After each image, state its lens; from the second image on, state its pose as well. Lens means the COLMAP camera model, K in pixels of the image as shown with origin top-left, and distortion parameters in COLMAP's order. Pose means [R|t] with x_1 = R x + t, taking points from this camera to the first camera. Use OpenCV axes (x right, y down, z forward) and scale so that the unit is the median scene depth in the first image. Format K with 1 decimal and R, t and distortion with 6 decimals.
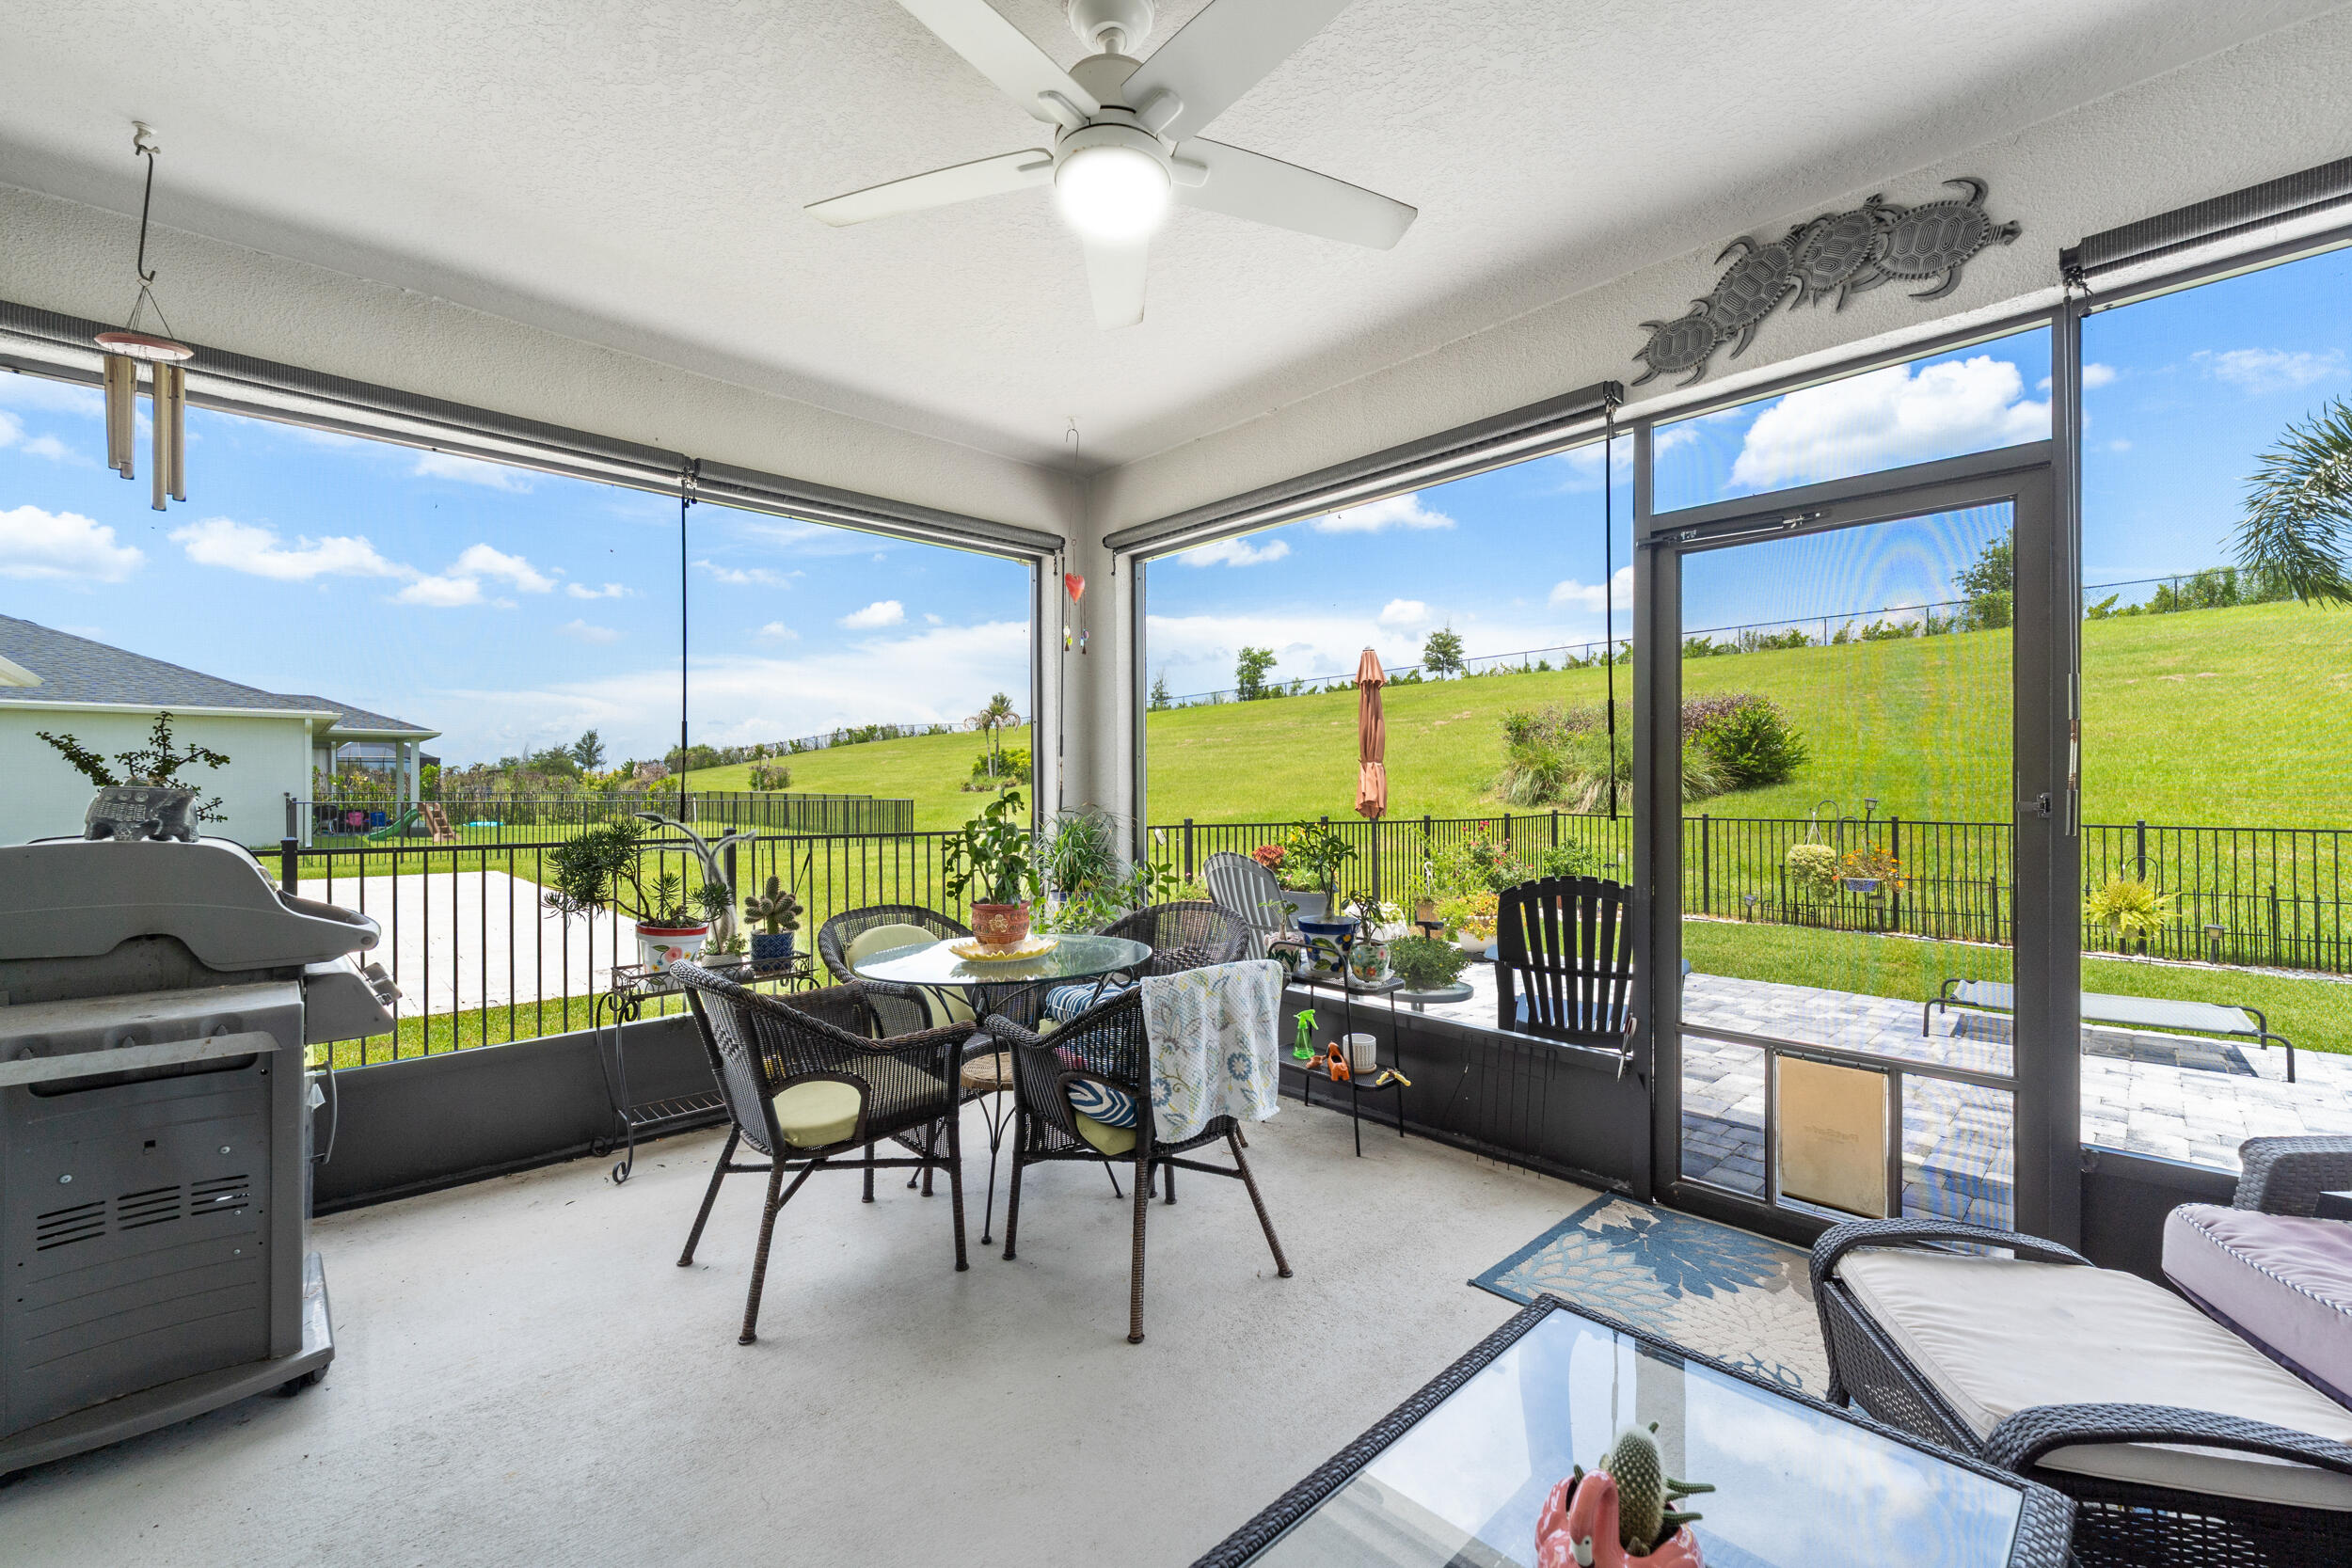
lens RADIAL K [[962.6, 0, 1171.9], [0, 962.6, 786.5], [0, 0, 1]] dist [0.000664, 0.000586]
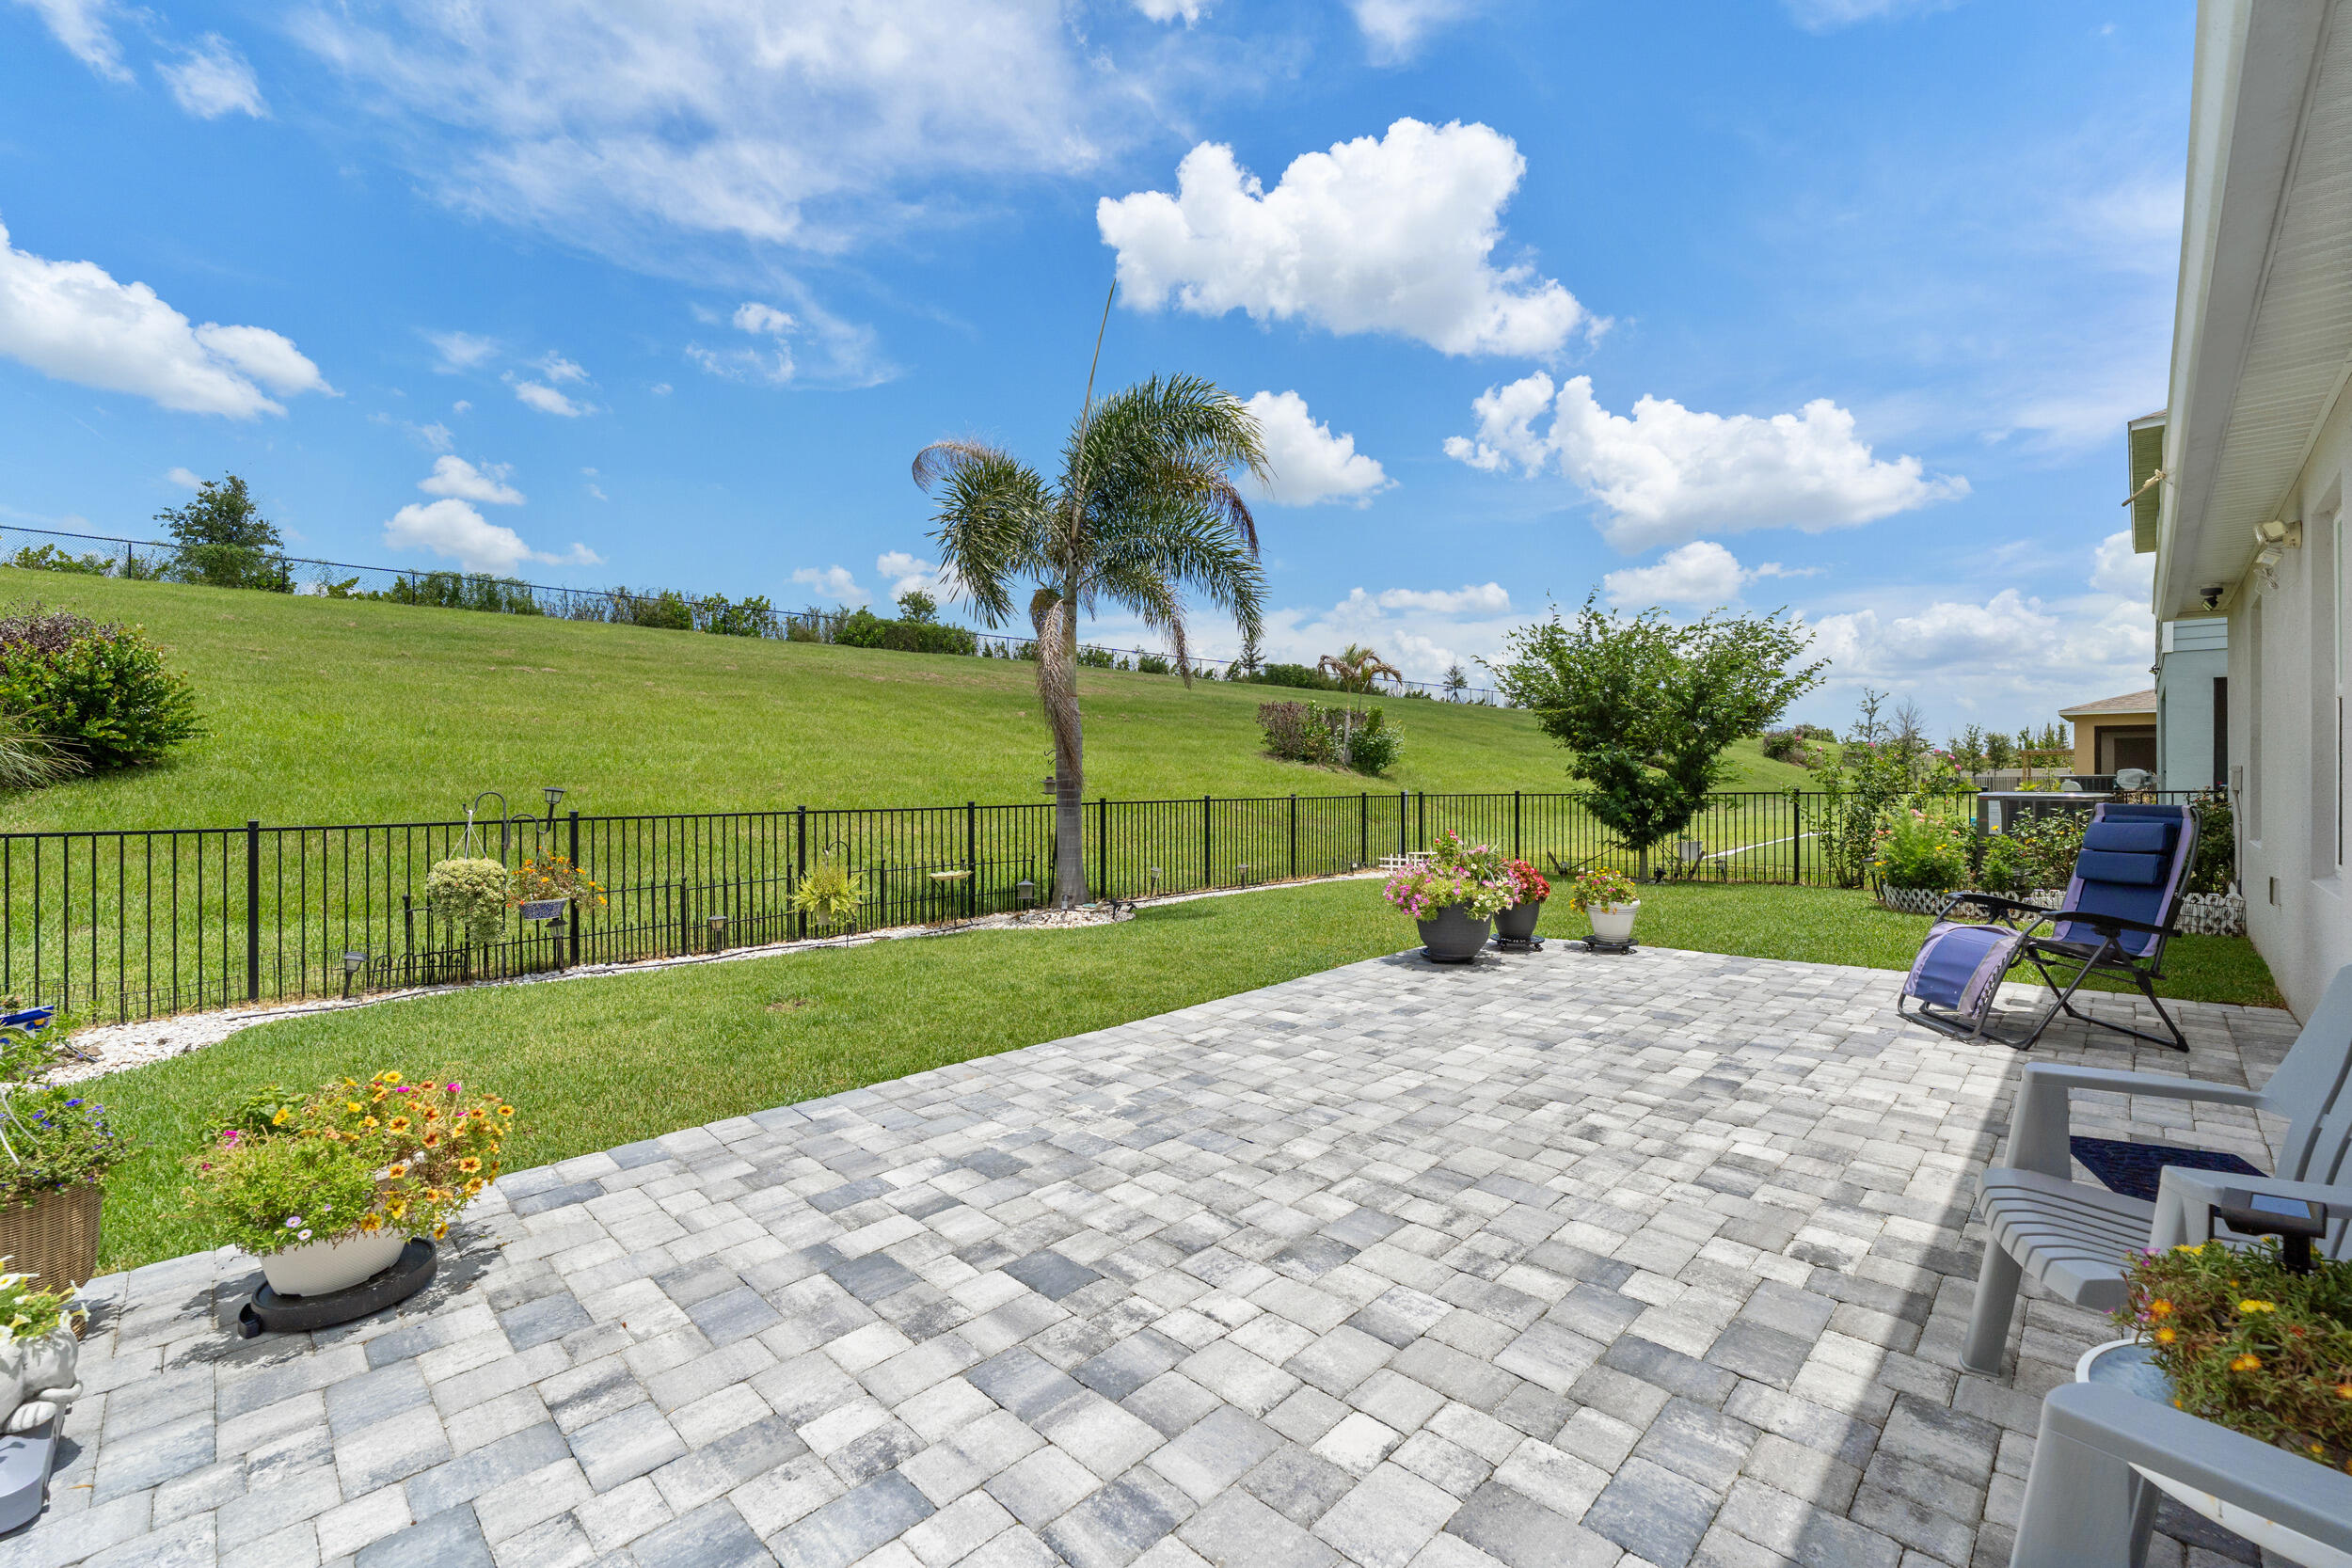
lens RADIAL K [[962.6, 0, 1167.0], [0, 962.6, 775.7], [0, 0, 1]] dist [0.000664, 0.000586]
pose [[-0.021192, 0.000744, 0.999775, -0.009565], [0.000948, 0.999999, -0.000724, 0.004309], [-0.999775, 0.000932, -0.021192, 0.536523]]
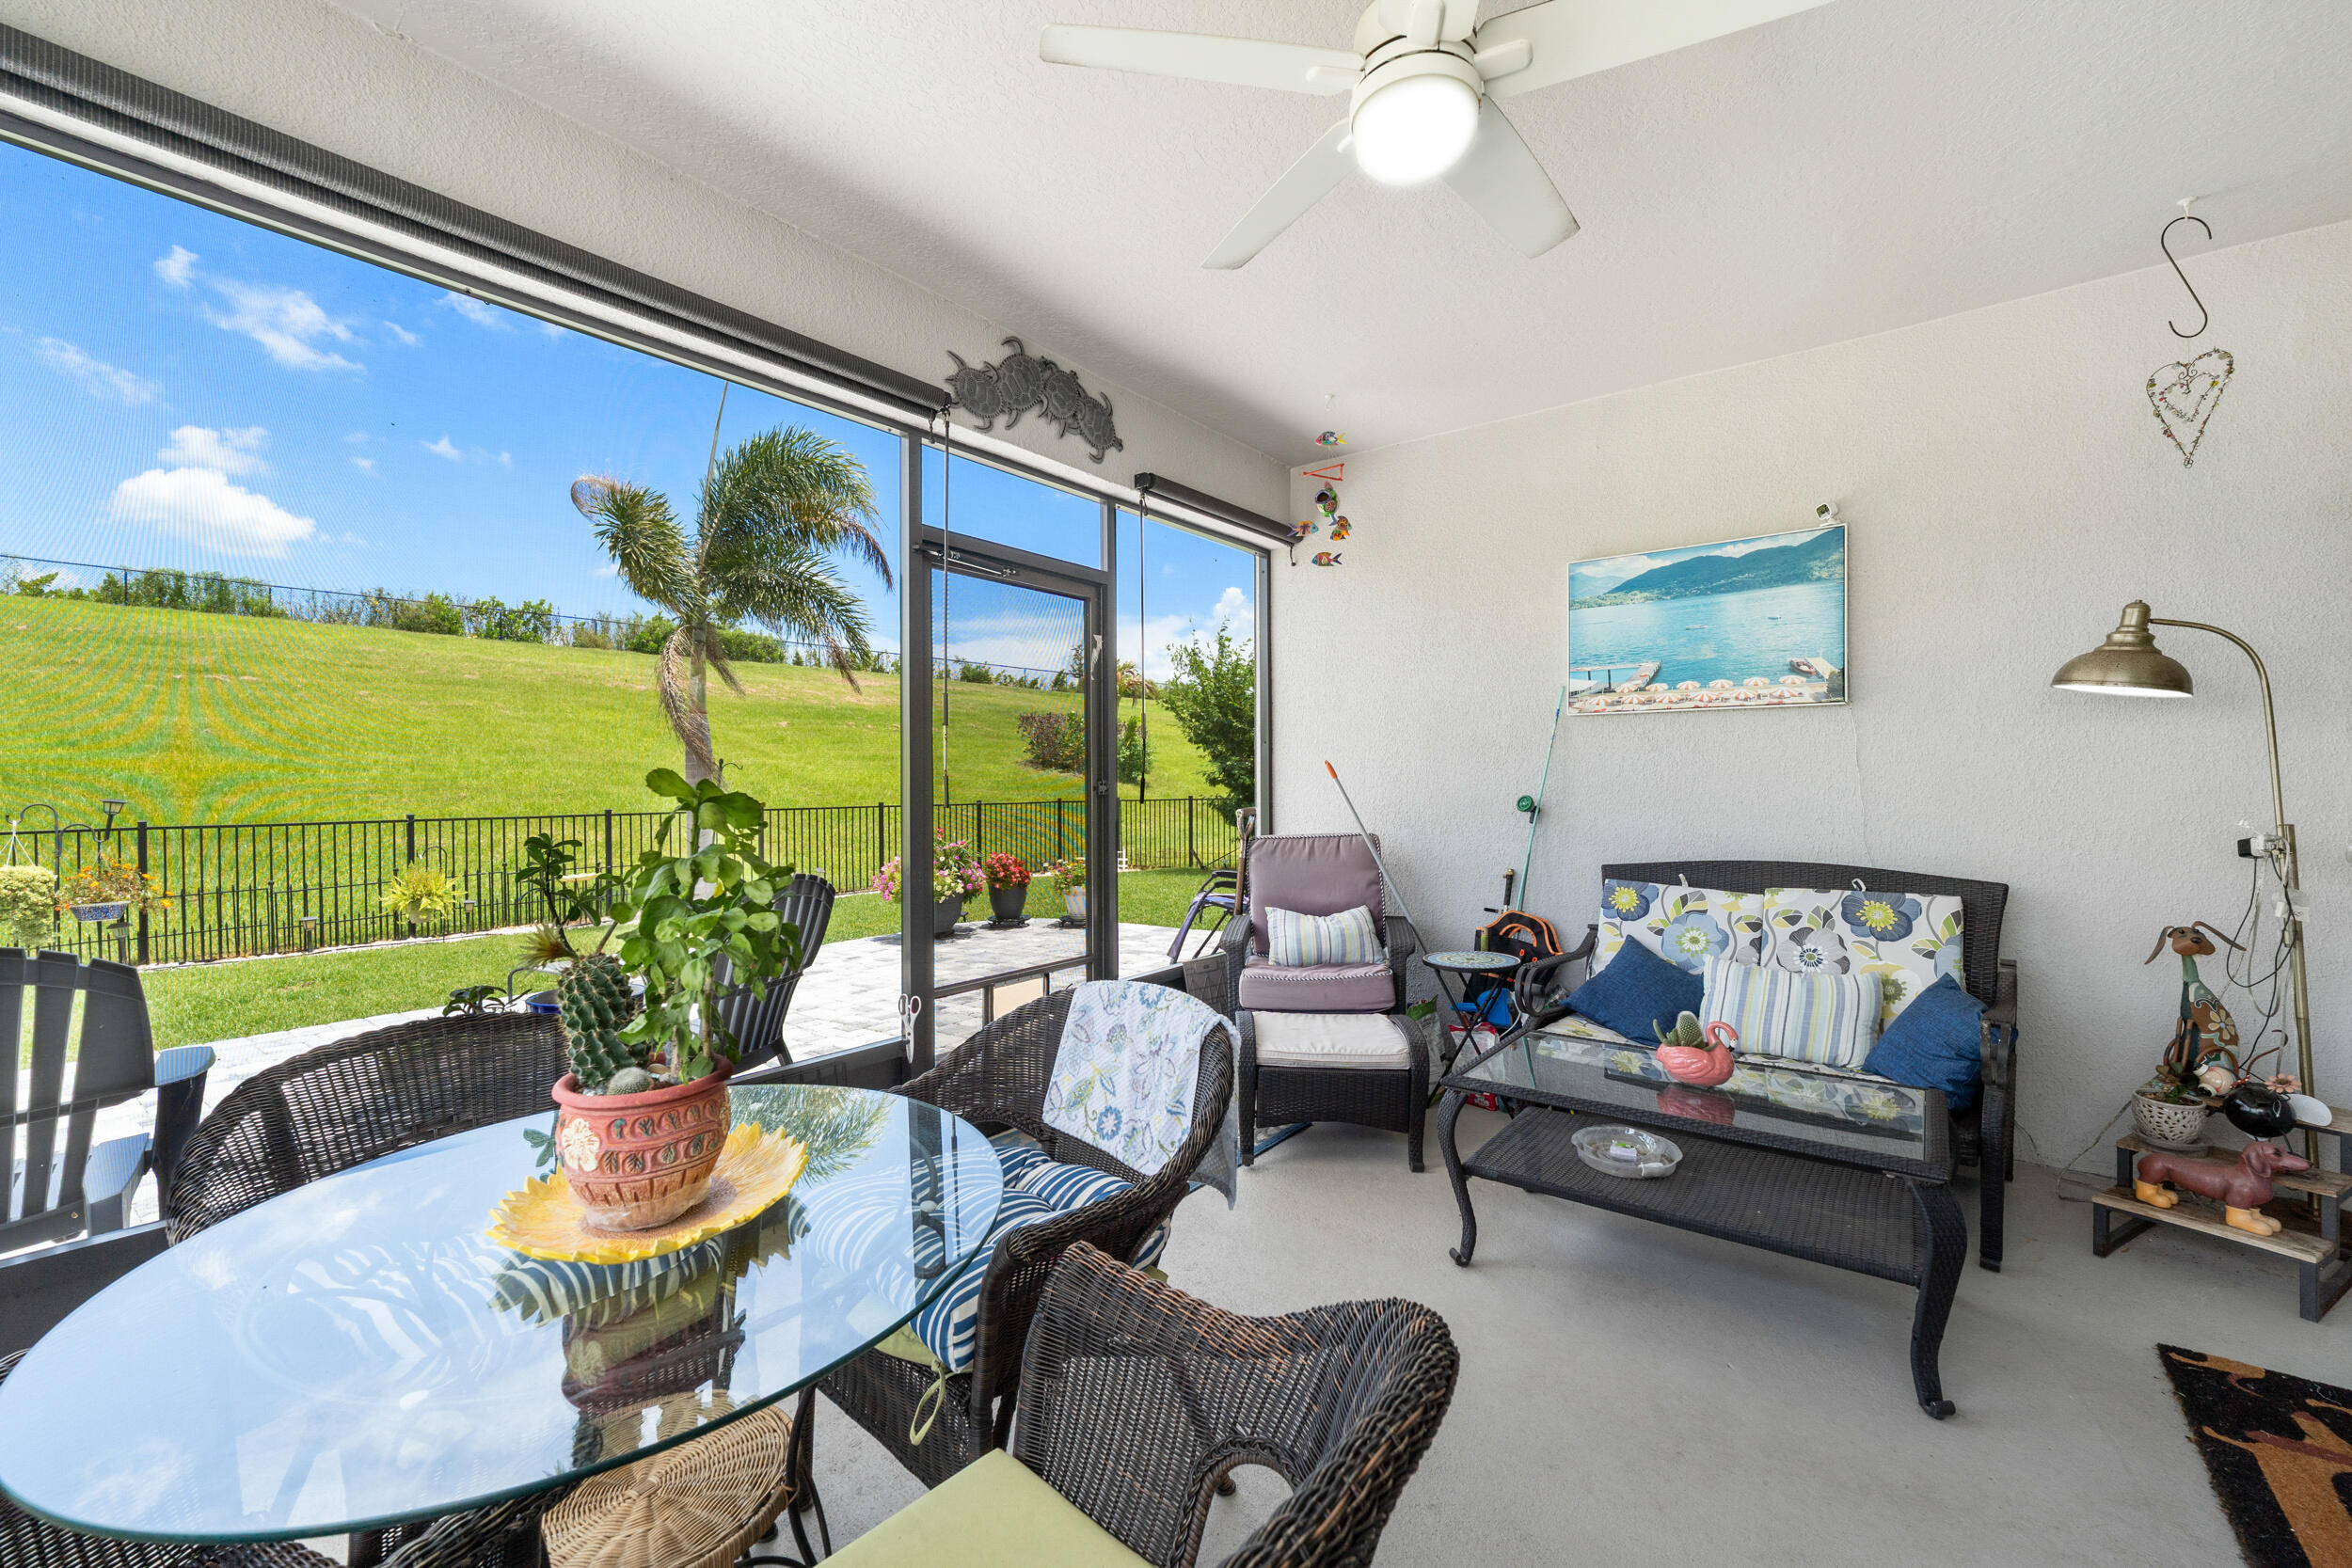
lens RADIAL K [[962.6, 0, 1178.9], [0, 962.6, 782.9], [0, 0, 1]] dist [0.000664, 0.000586]
pose [[-0.148889, -0.000409, 0.988854, -0.174469], [0.004783, 0.999988, 0.001134, 0.002193], [-0.988842, 0.004899, -0.148885, 0.251009]]
